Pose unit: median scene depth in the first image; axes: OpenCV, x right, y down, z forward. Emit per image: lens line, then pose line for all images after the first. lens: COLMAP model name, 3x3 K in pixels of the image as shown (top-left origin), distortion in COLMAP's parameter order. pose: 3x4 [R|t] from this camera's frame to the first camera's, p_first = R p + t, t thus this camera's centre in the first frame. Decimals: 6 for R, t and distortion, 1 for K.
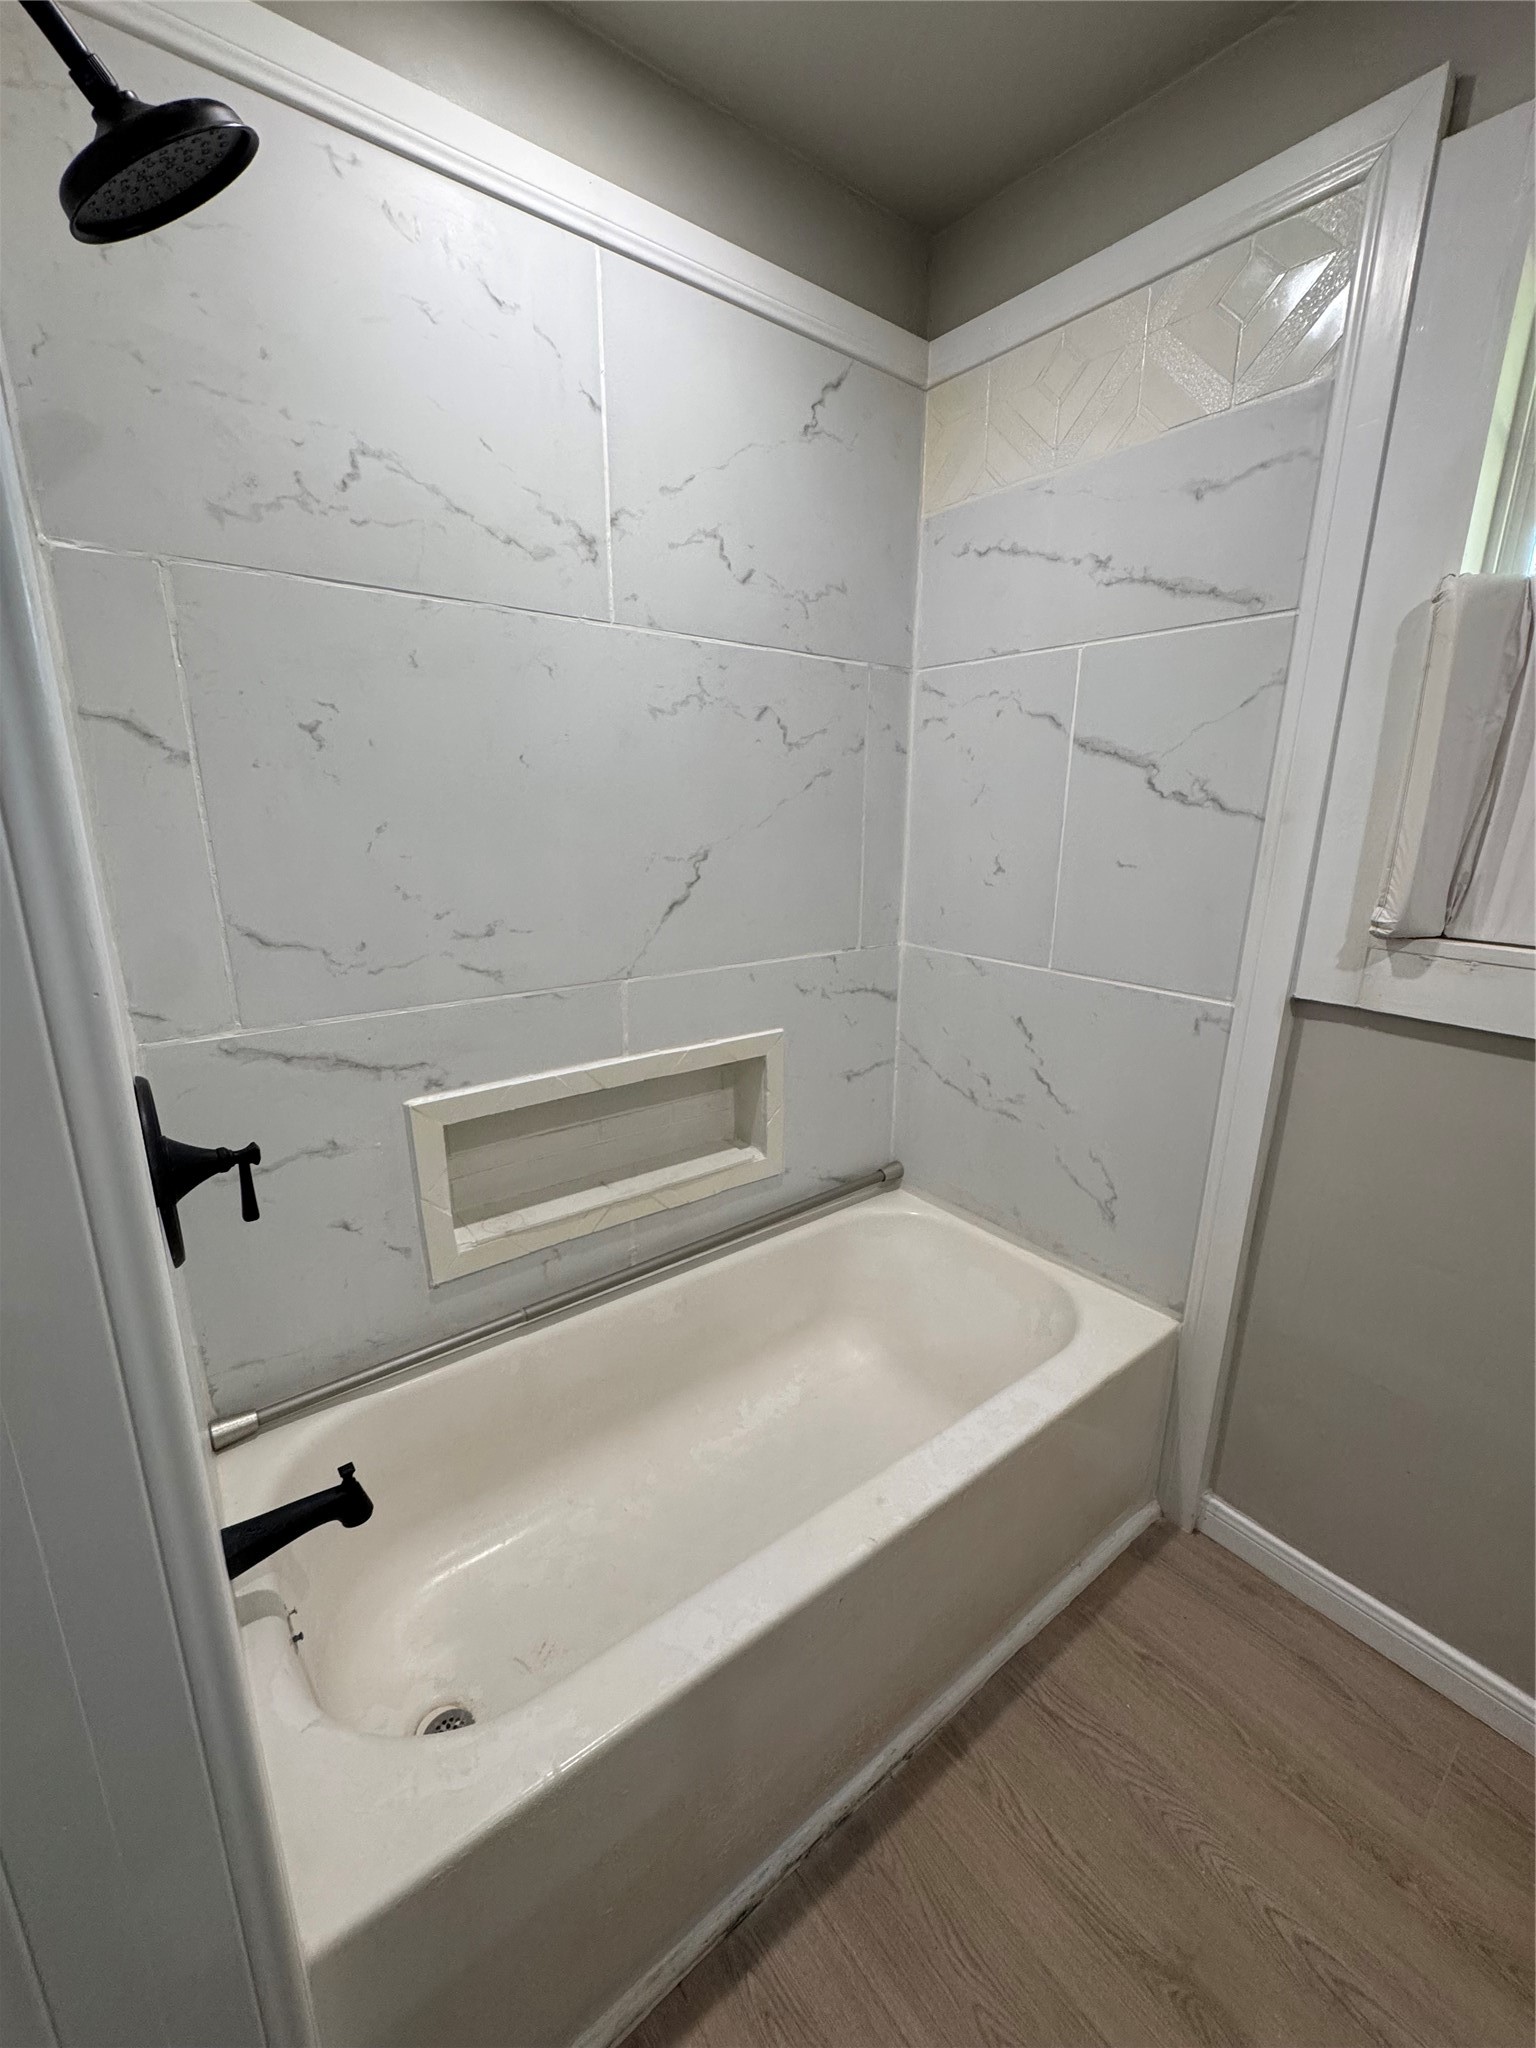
lens RADIAL K [[820.3, 0, 767.1], [0, 820.3, 1022.3], [0, 0, 1]] dist [-0.001917, 0.001063]
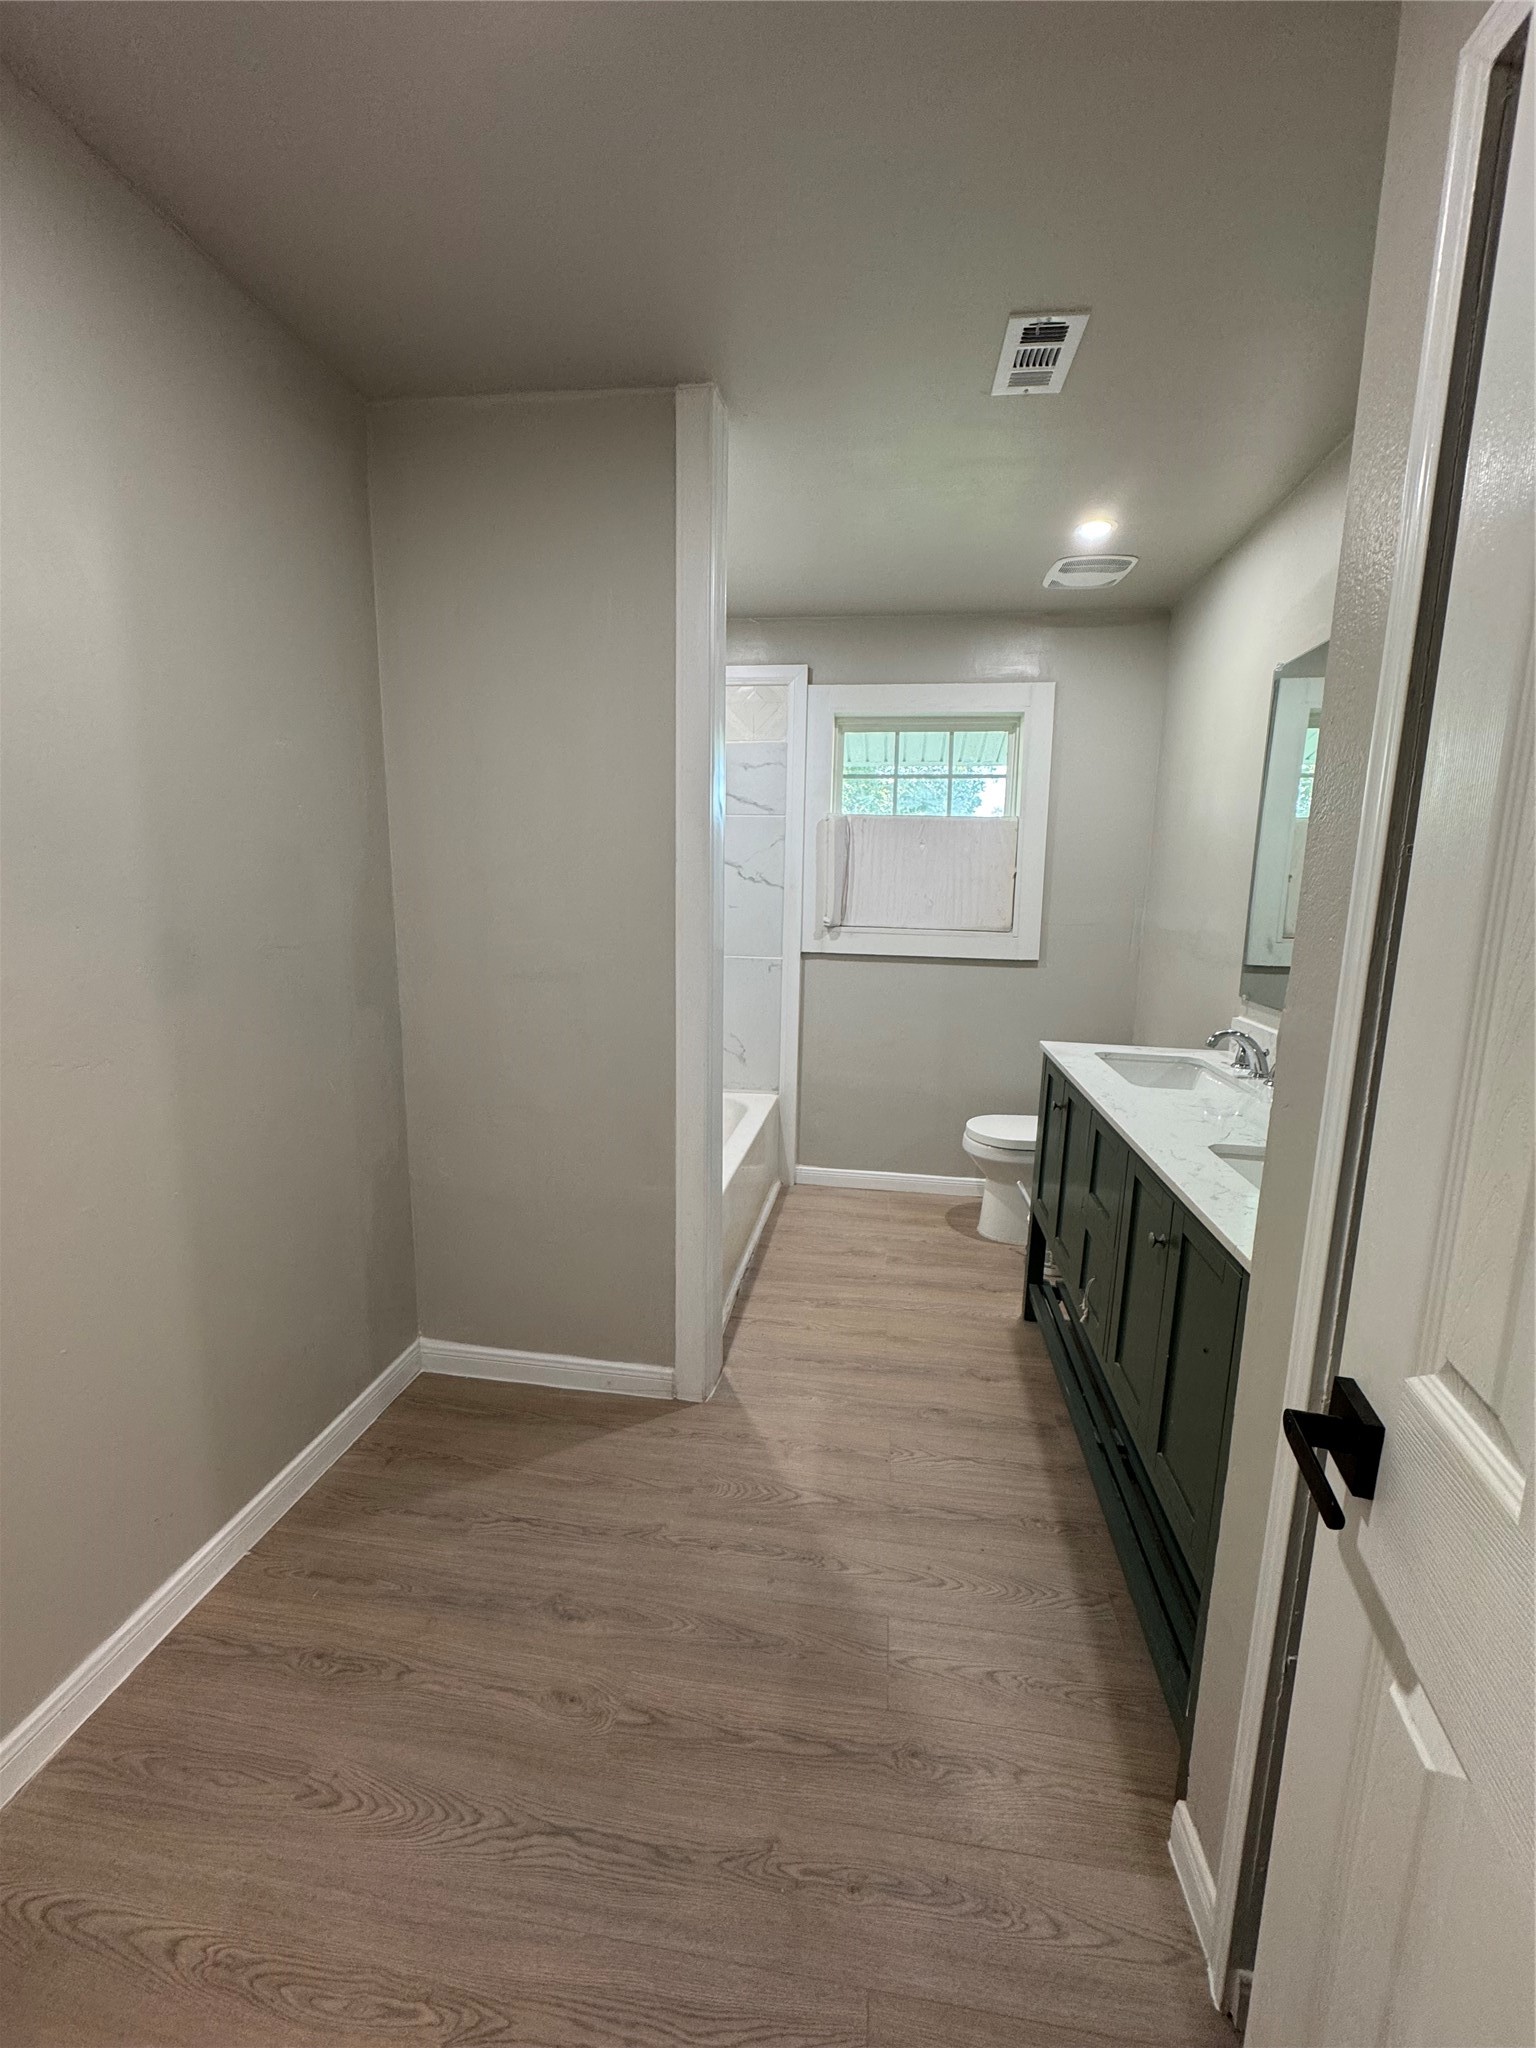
lens RADIAL K [[820.3, 0, 761.1], [0, 820.3, 1018.5], [0, 0, 1]] dist [-0.001917, 0.001063]
pose [[0.729618, -0.108817, 0.675142, -1.318972], [0.165518, 0.986005, -0.019953, 0.219264], [-0.663522, 0.126306, 0.737418, -0.890491]]
